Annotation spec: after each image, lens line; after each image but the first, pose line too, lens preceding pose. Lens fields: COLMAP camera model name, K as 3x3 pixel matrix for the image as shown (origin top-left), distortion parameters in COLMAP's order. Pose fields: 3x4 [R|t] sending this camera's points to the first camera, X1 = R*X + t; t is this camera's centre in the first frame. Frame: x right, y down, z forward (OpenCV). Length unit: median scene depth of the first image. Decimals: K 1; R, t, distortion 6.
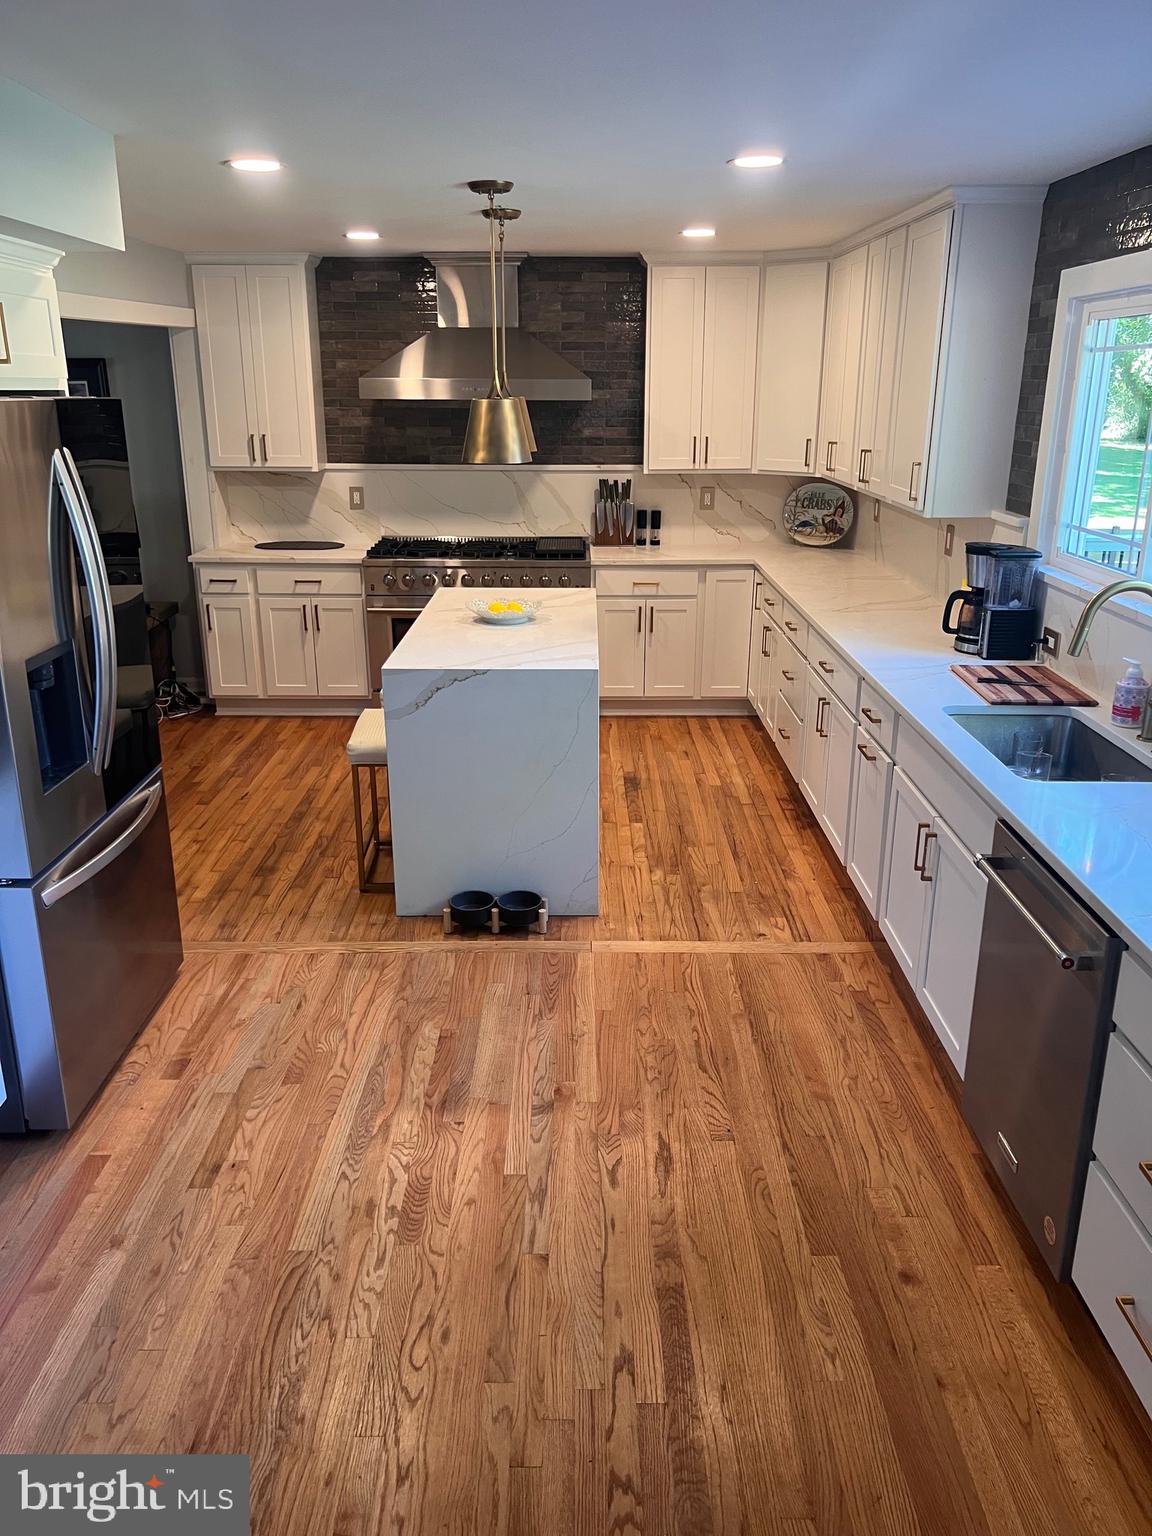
lens RADIAL K [[1138.2, 0, 576.0], [0, 1138.2, 768.0], [0, 0, 1]] dist [0.008651, 0.001957]
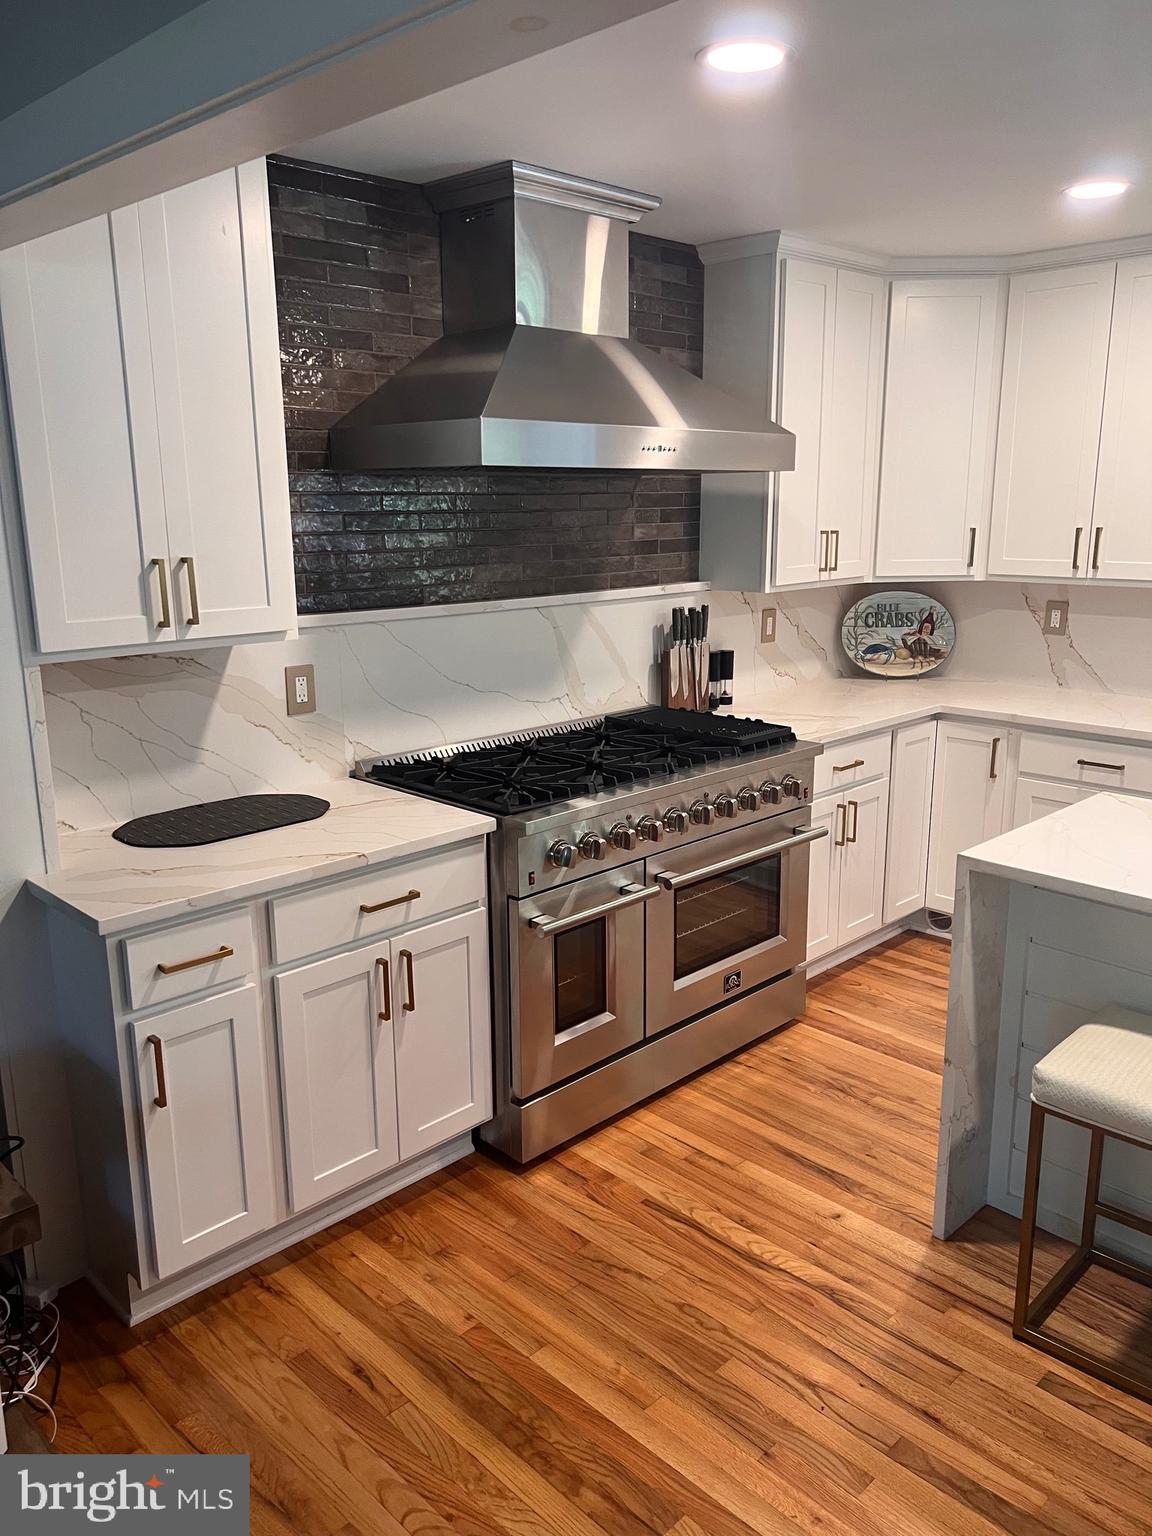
lens RADIAL K [[1138.2, 0, 576.0], [0, 1138.2, 768.0], [0, 0, 1]] dist [0.008651, 0.001957]
pose [[0.716243, -0.168092, 0.677304, -0.431901], [0.227426, 0.973795, 0.001173, -0.186726], [-0.659752, 0.153197, 0.735702, 0.616363]]
